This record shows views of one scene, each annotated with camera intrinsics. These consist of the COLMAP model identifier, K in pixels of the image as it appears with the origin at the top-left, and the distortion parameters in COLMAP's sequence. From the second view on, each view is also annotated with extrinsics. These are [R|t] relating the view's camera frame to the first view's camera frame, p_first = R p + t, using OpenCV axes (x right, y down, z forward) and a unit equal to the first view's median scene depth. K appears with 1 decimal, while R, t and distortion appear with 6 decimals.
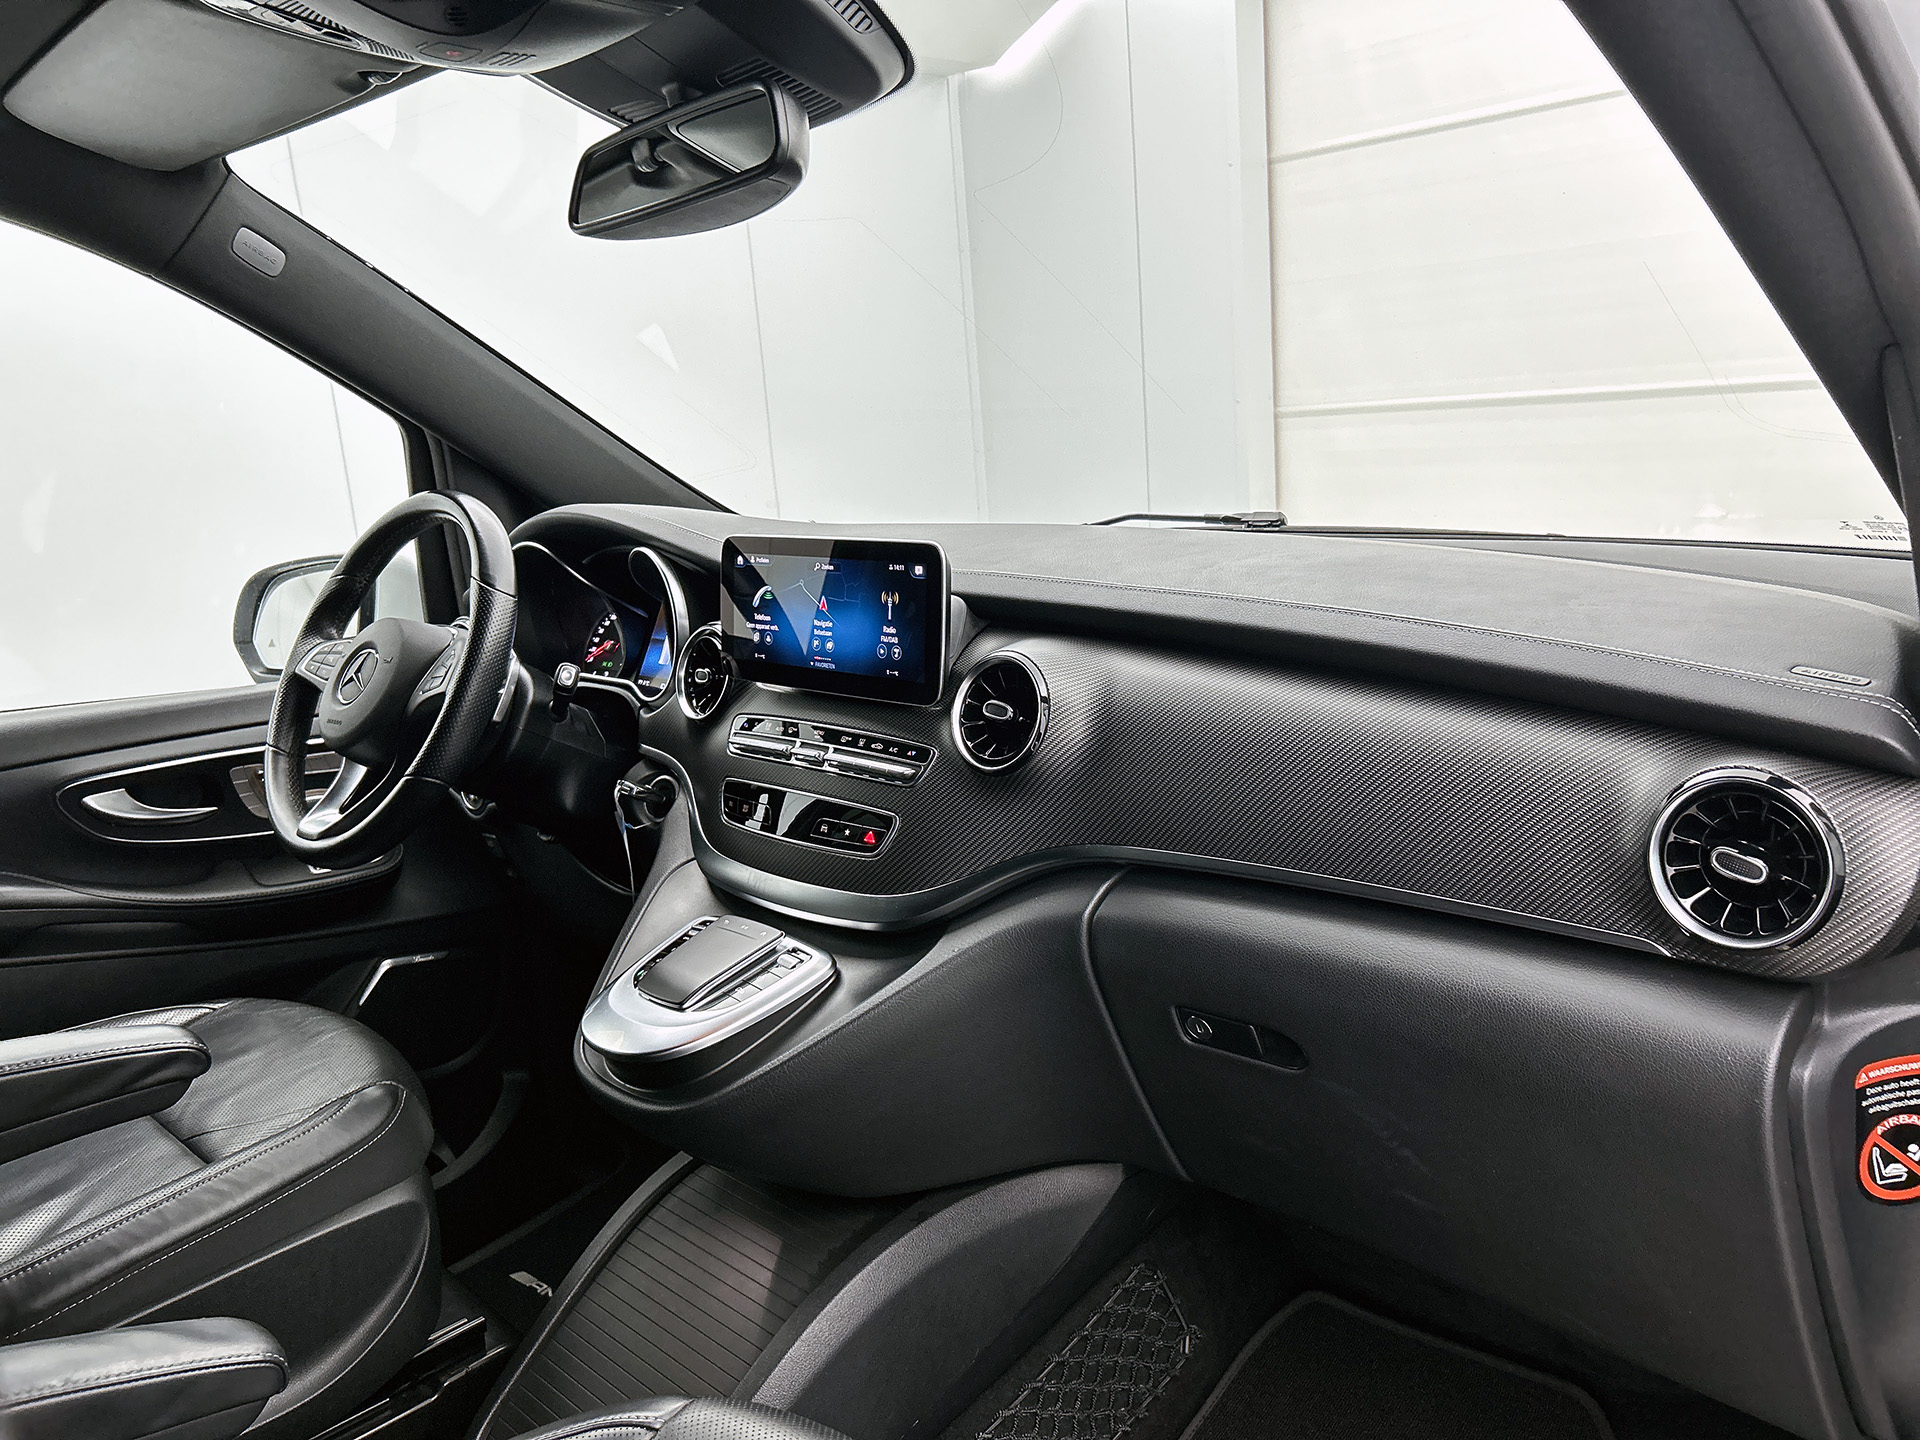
lens RADIAL K [[1445.3, 0, 960.0], [0, 1445.3, 720.0], [0, 0, 1]] dist [0.013519, 0.003901]
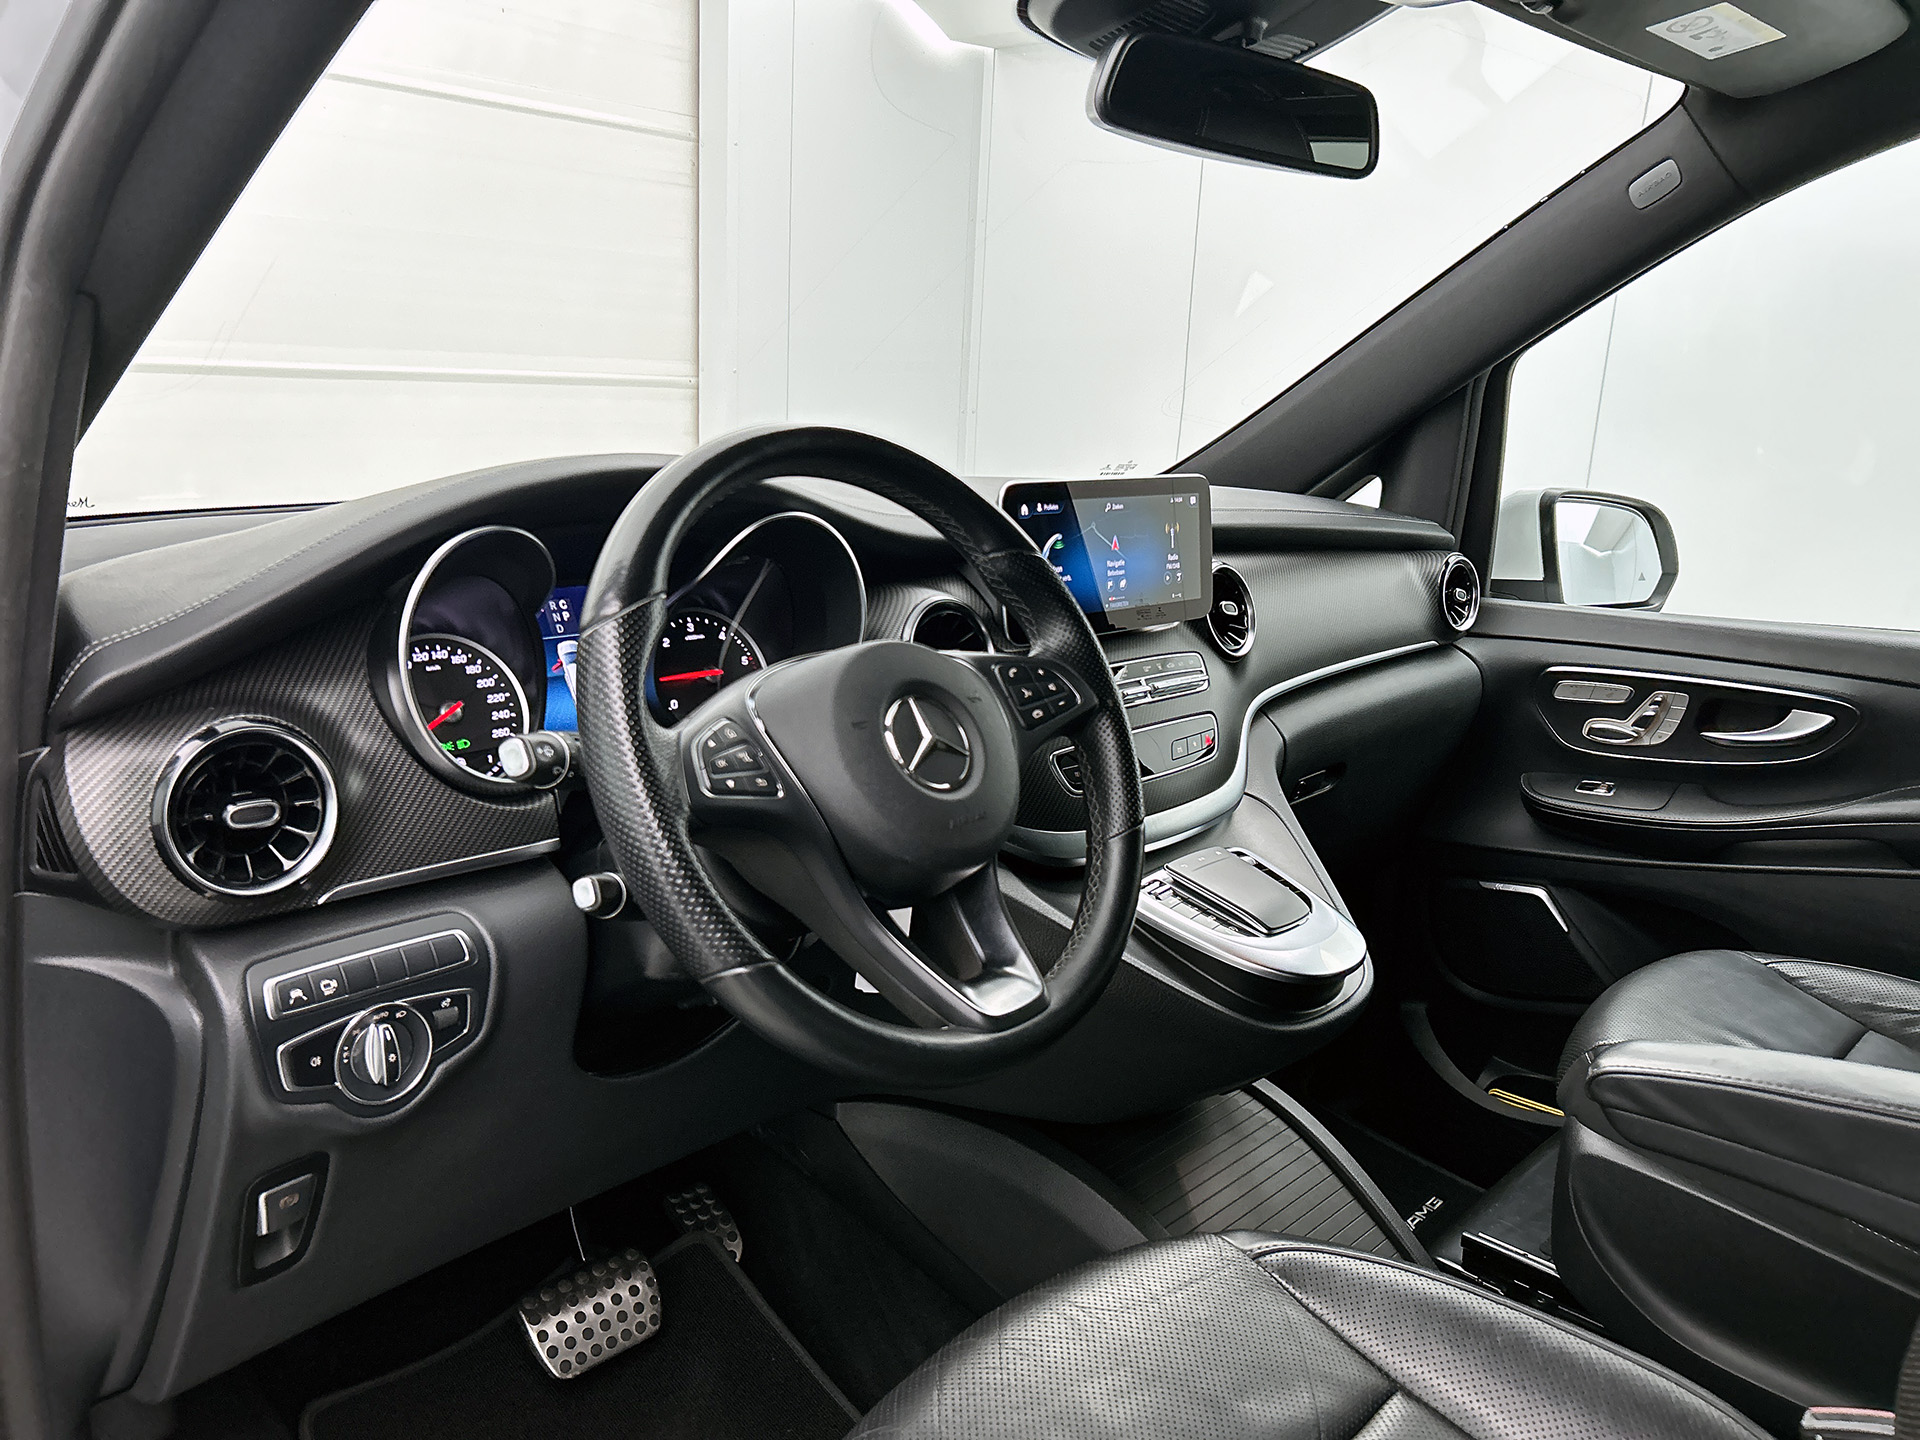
lens RADIAL K [[1445.3, 0, 960.0], [0, 1445.3, 720.0], [0, 0, 1]] dist [0.013519, 0.003901]
pose [[-0.014067, -0.171215, 0.985133, -1.106214], [0.177810, 0.969099, 0.170968, -0.152608], [-0.983964, 0.177572, 0.016812, 1.109384]]
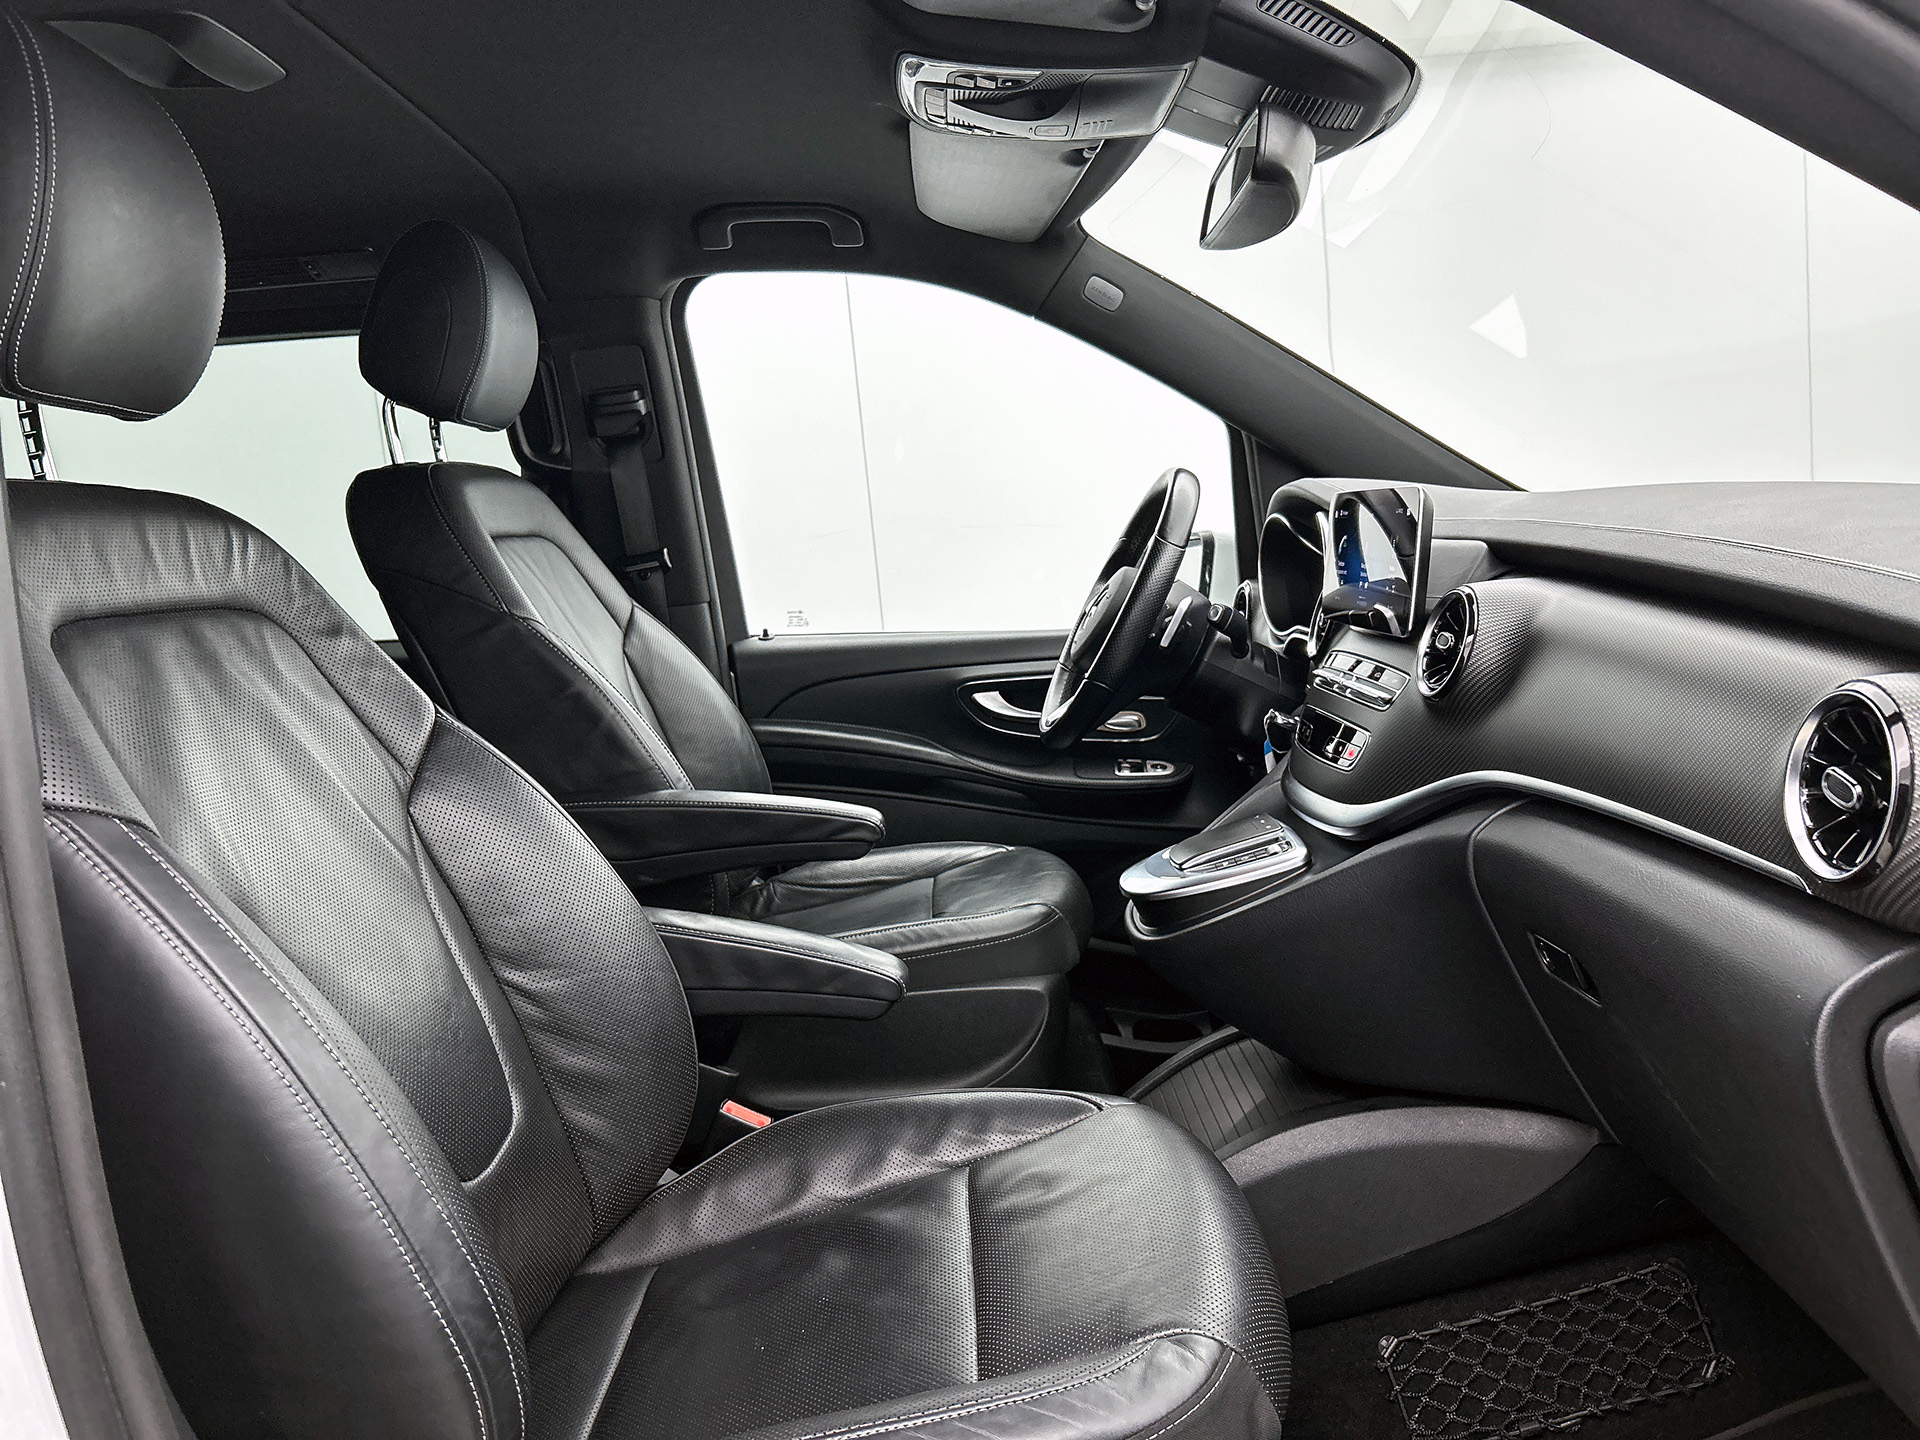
lens RADIAL K [[1483.8, 0, 960.0], [0, 1483.8, 720.0], [0, 0, 1]] dist [-0.001265, -0.002725]
pose [[0.693340, 0.089595, -0.715019, 0.498077], [-0.109099, 0.993854, 0.018743, 0.063107], [0.712304, 0.065013, 0.698854, -0.017566]]
